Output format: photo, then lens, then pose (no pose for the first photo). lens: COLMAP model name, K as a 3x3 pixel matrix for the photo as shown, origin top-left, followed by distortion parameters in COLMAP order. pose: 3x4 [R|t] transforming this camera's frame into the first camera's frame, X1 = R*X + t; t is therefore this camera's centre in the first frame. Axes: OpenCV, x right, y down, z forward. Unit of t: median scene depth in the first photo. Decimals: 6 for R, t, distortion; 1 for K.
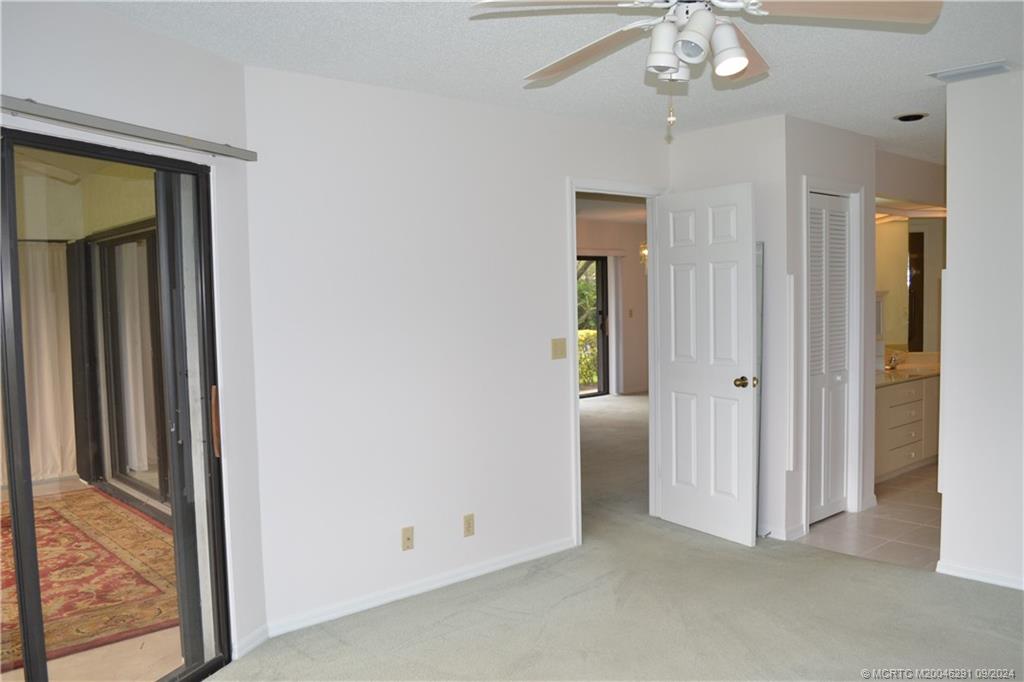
lens RADIAL K [[798.5, 0, 510.2], [0, 798.5, 344.3], [0, 0, 1]] dist [-0.084262, 0.005086]
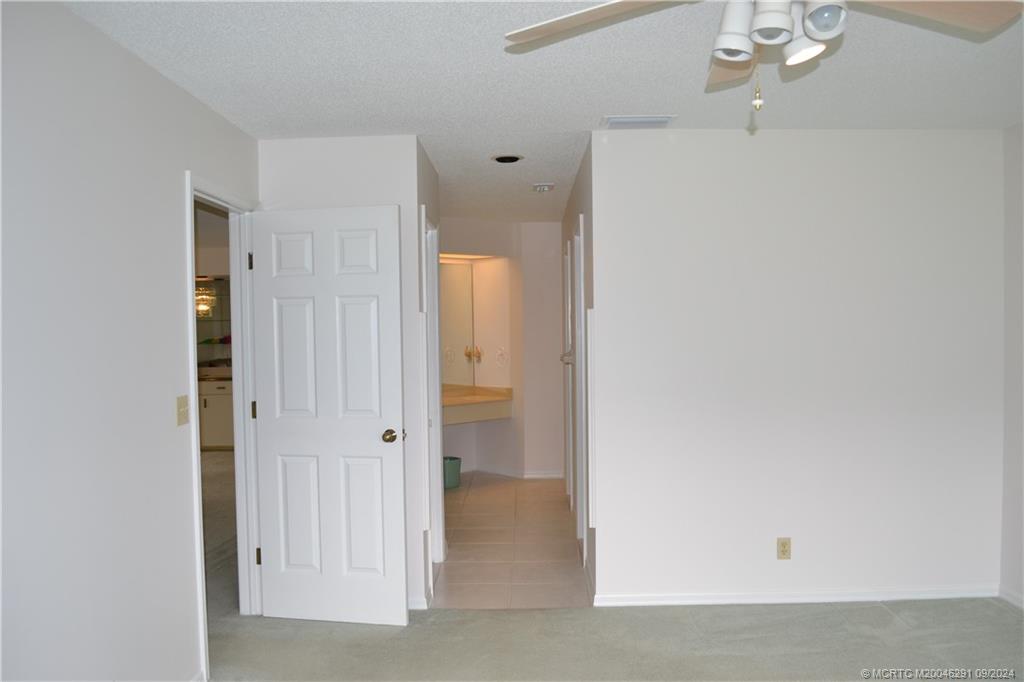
lens RADIAL K [[798.5, 0, 513.3], [0, 798.5, 338.3], [0, 0, 1]] dist [-0.084262, 0.005086]
pose [[0.691261, -0.004221, 0.722593, -0.268289], [0.048480, 0.998001, -0.040549, -0.018598], [-0.720977, 0.063061, 0.690084, 0.341583]]
